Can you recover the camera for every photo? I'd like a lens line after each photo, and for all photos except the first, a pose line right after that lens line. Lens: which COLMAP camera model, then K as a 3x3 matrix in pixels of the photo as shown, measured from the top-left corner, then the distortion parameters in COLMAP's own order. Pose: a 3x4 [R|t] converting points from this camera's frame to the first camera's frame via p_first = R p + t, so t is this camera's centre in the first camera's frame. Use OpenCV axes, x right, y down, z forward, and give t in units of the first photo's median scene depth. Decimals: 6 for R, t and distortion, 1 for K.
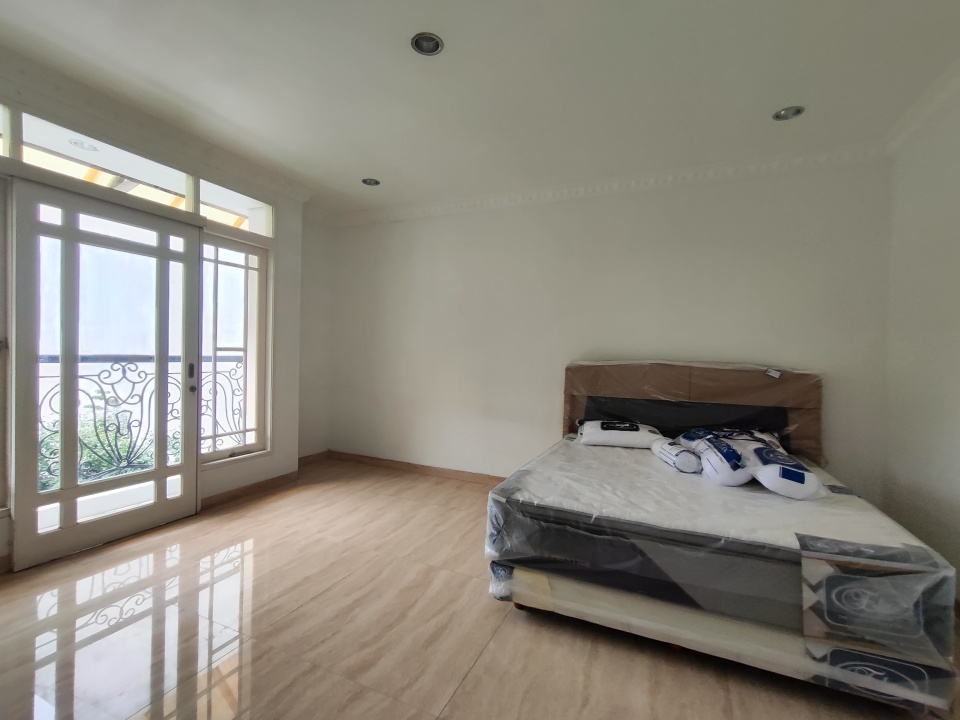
lens RADIAL K [[438.5, 0, 476.8], [0, 438.5, 358.7], [0, 0, 1]] dist [-0.008992, 0.004984]
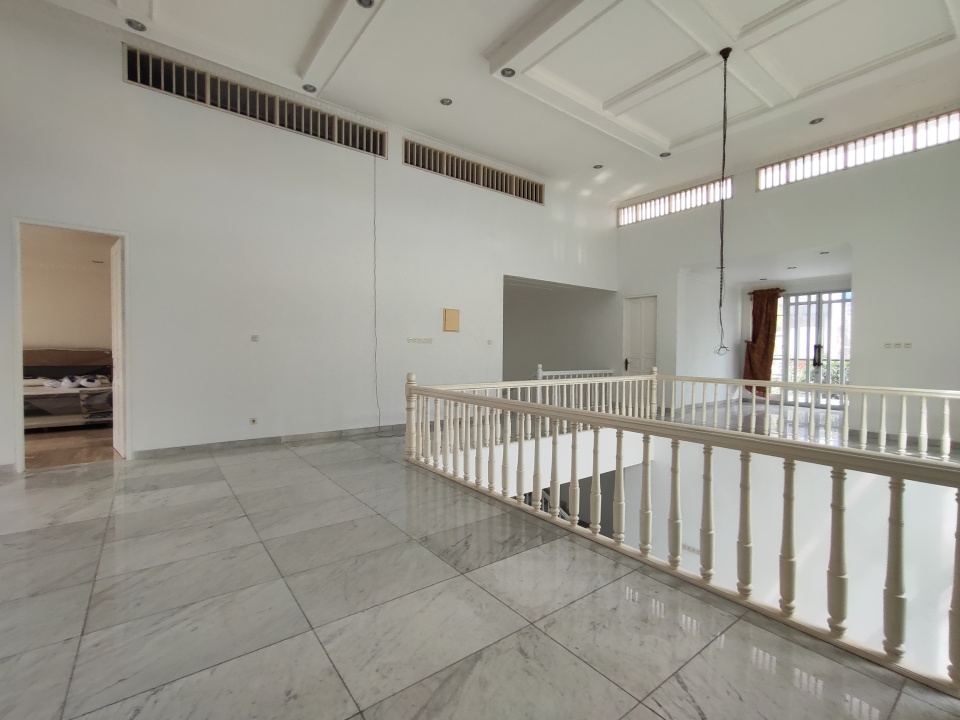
lens RADIAL K [[438.5, 0, 483.4], [0, 438.5, 361.1], [0, 0, 1]] dist [-0.008992, 0.004984]
pose [[0.472336, -0.028243, 0.880966, -0.098949], [0.006831, 0.999574, 0.028383, 0.003757], [-0.881392, -0.007389, 0.472328, -0.391224]]
